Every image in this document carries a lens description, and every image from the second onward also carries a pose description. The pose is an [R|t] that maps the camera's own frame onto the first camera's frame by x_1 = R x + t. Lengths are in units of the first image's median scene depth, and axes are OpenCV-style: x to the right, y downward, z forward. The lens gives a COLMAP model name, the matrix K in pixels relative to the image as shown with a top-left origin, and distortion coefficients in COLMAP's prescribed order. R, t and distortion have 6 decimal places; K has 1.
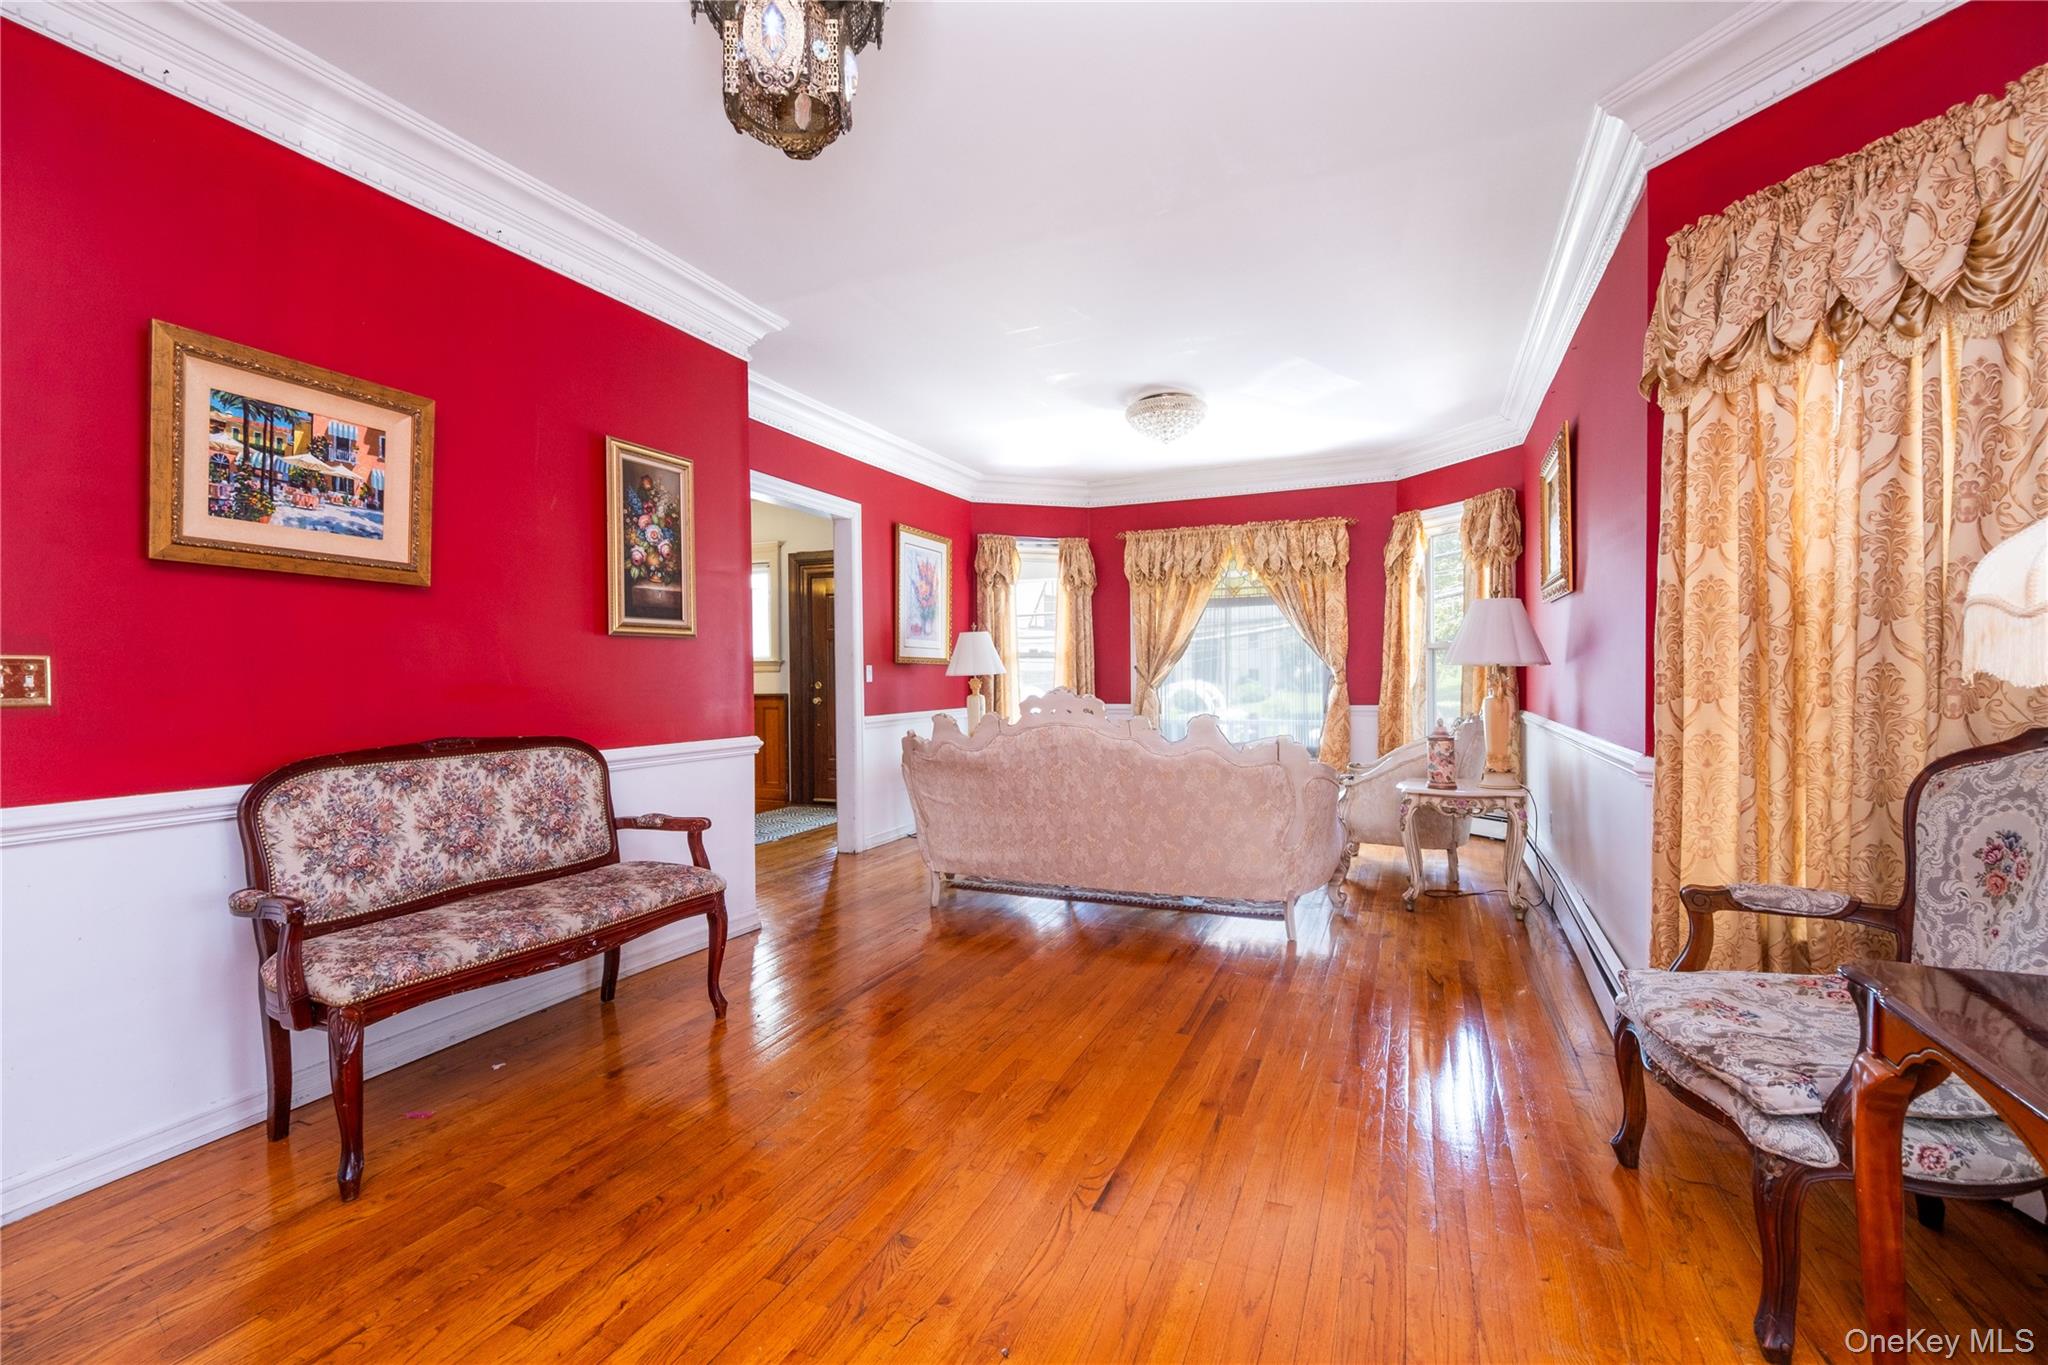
lens RADIAL K [[849.9, 0, 1024.0], [0, 849.9, 682.5], [0, 0, 1]] dist [0.024741, 0.000058]
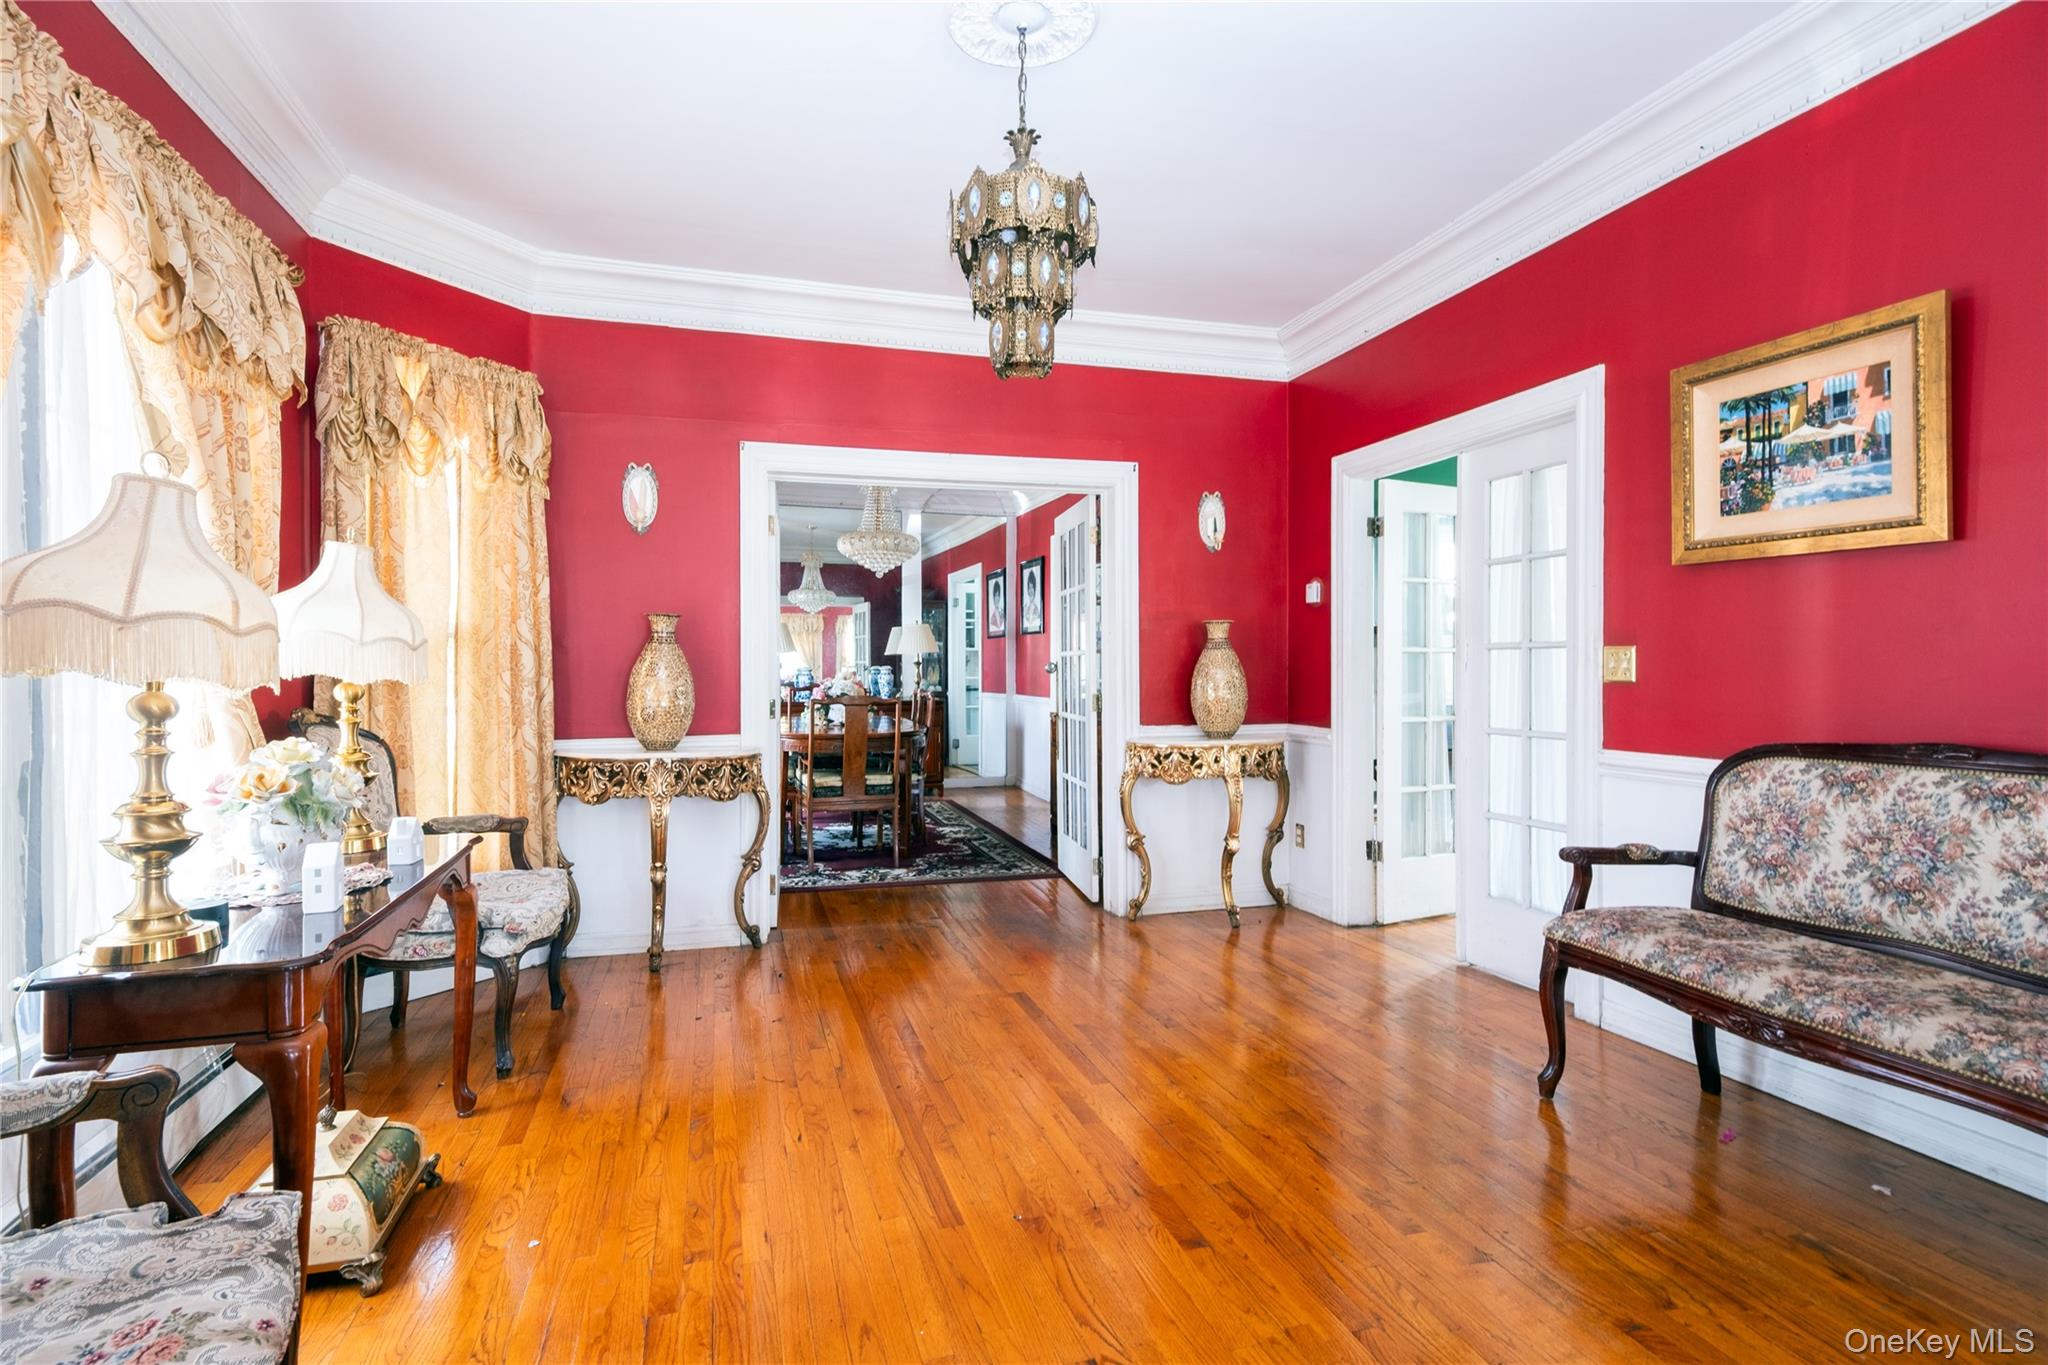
lens RADIAL K [[1041.7, 0, 1024.0], [0, 1041.7, 682.5], [0, 0, 1]] dist [-0.001306, -0.000384]
pose [[-0.750426, 0.025811, -0.660450, 0.565698], [0.007815, 0.999514, 0.030182, -0.023711], [0.660908, 0.017489, -0.750263, 1.274751]]
